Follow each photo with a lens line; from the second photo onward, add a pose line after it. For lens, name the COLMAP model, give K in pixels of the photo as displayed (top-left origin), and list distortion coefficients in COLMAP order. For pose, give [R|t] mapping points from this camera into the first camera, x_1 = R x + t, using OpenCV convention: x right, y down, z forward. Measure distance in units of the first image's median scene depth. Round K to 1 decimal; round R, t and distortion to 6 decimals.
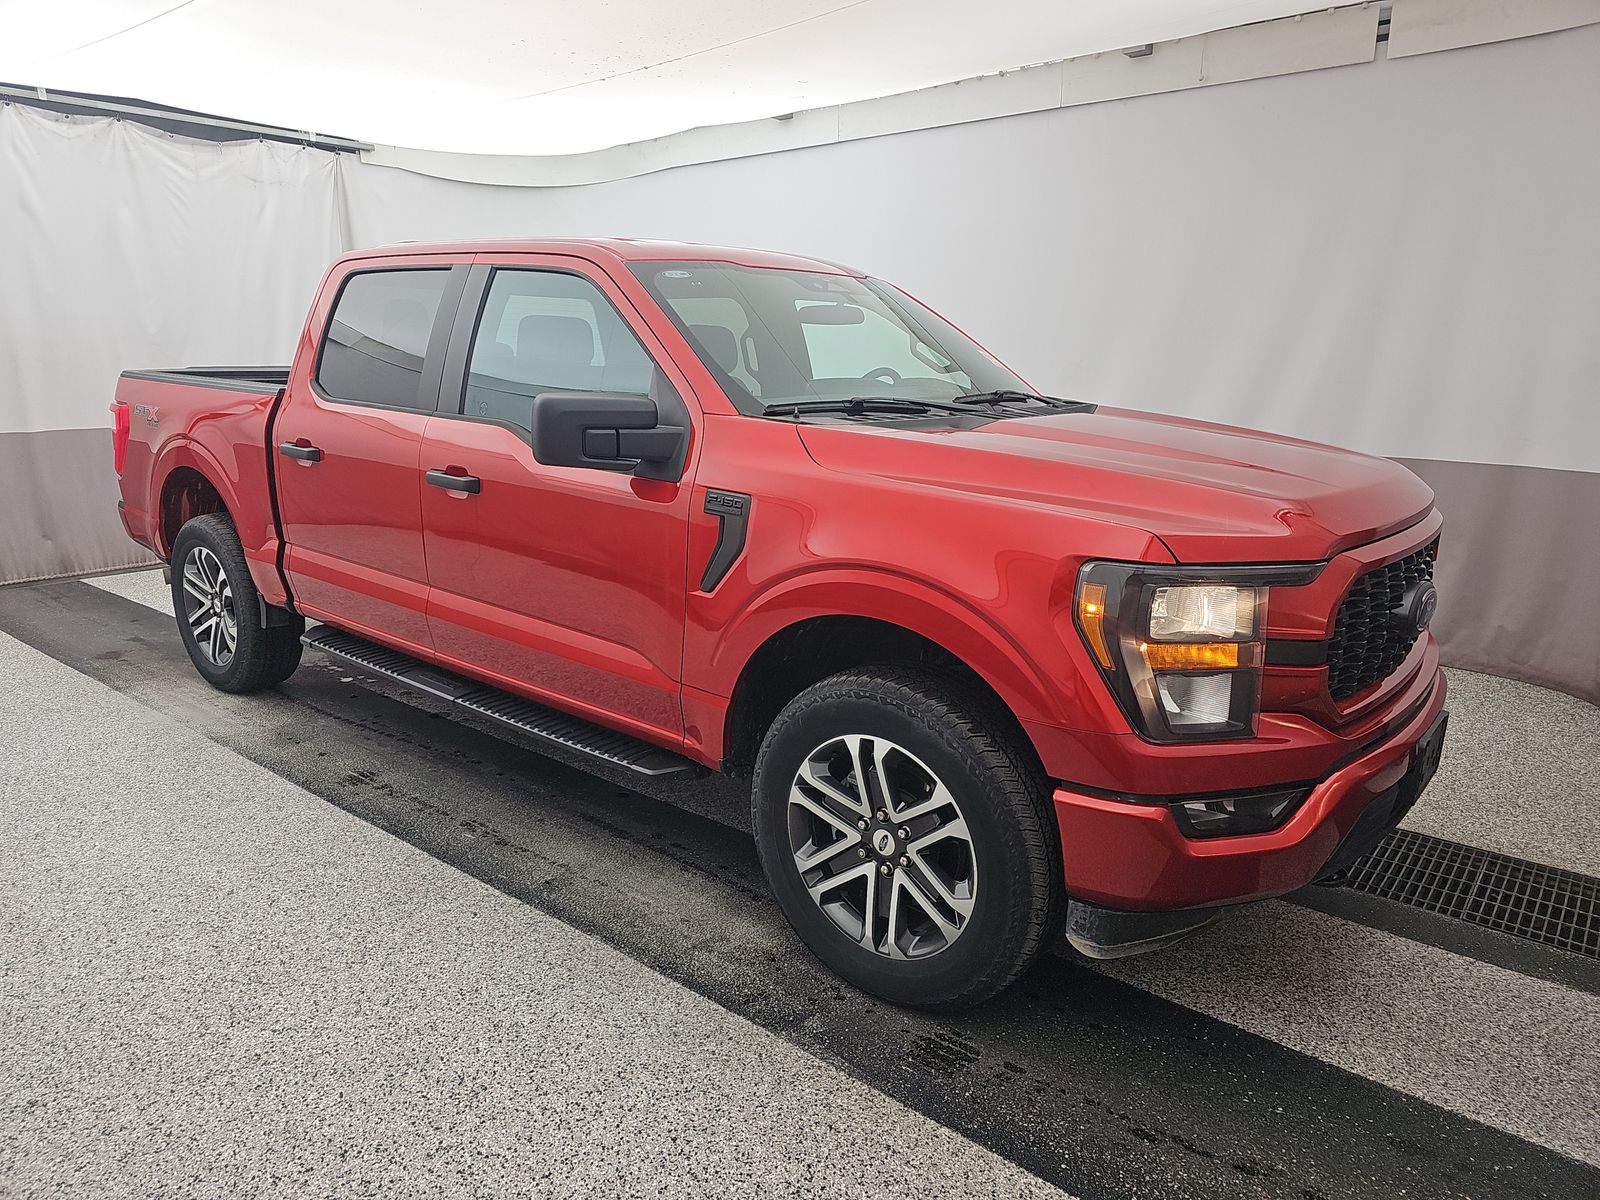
lens RADIAL K [[1045.8, 0, 775.4], [0, 1045.8, 602.5], [0, 0, 1]] dist [0.014599, -0.004837]
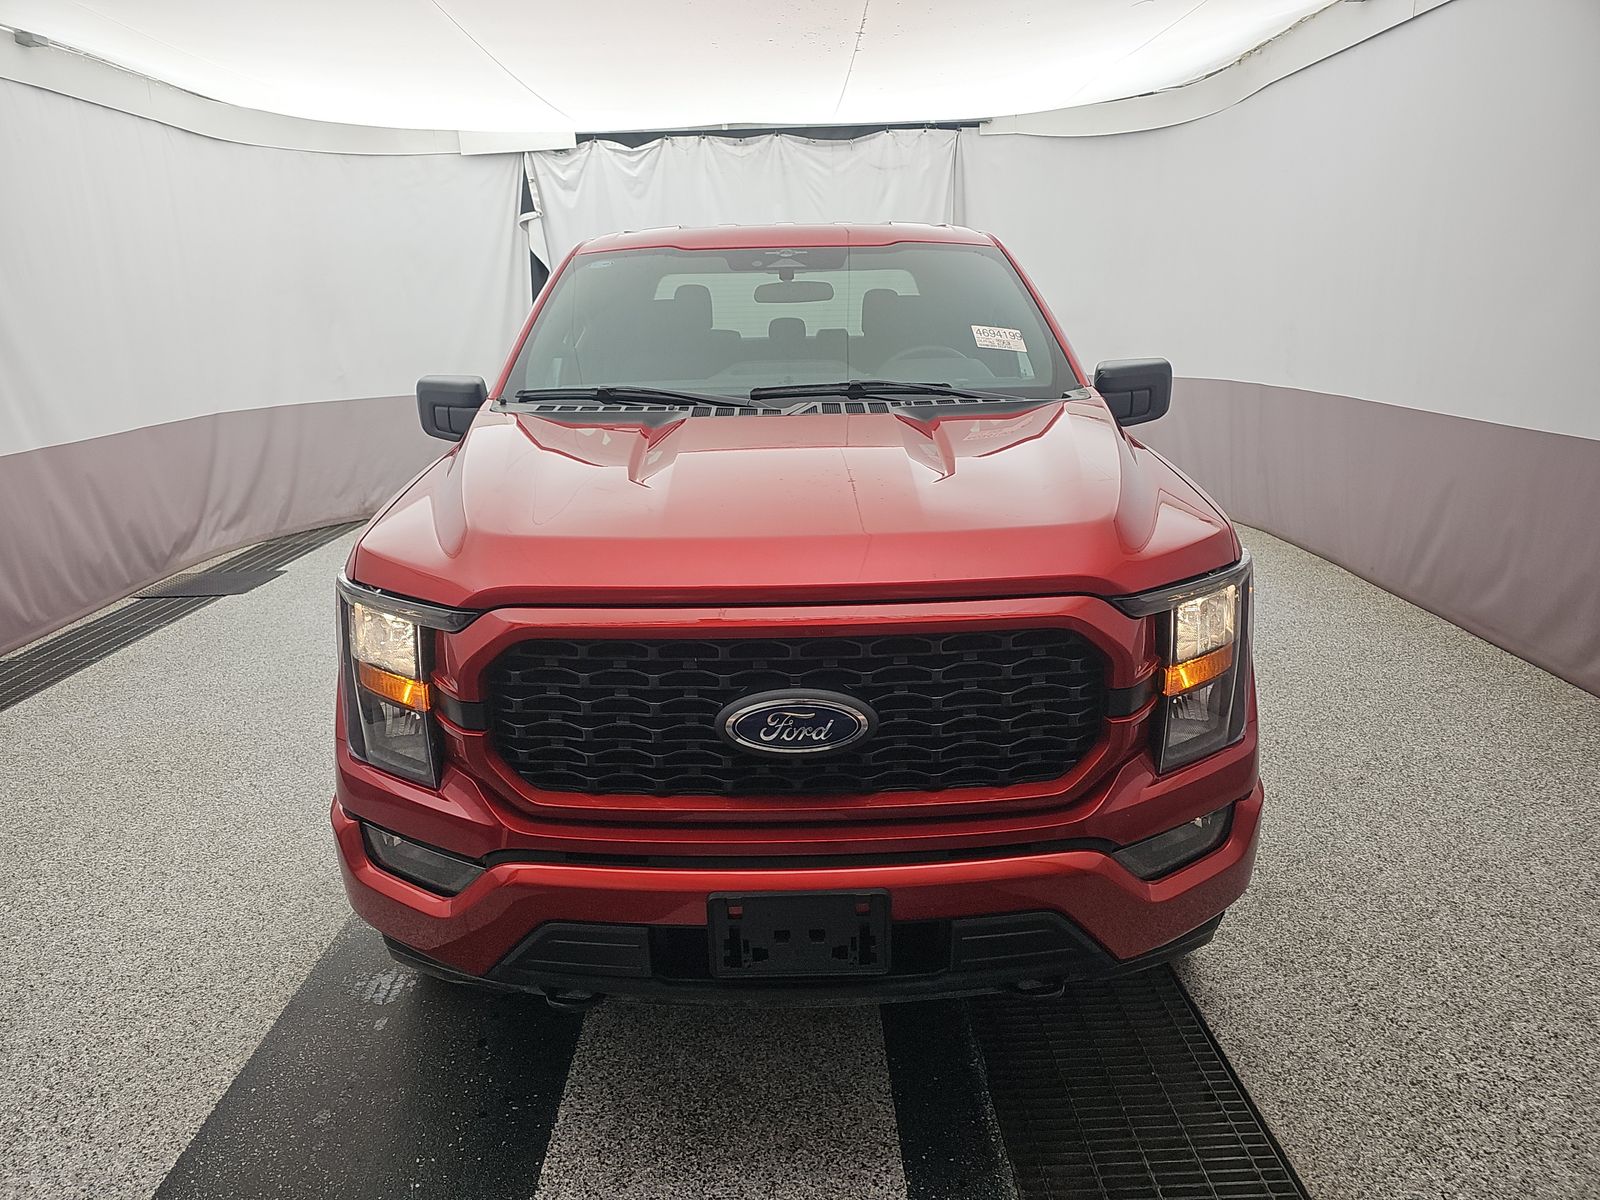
lens RADIAL K [[1045.8, 0, 775.4], [0, 1045.8, 602.5], [0, 0, 1]] dist [0.014599, -0.004837]
pose [[0.643228, 0.185210, -0.742937, 0.394297], [-0.150314, 0.981967, 0.114659, -0.053469], [0.750775, 0.037922, 0.659468, 0.189912]]
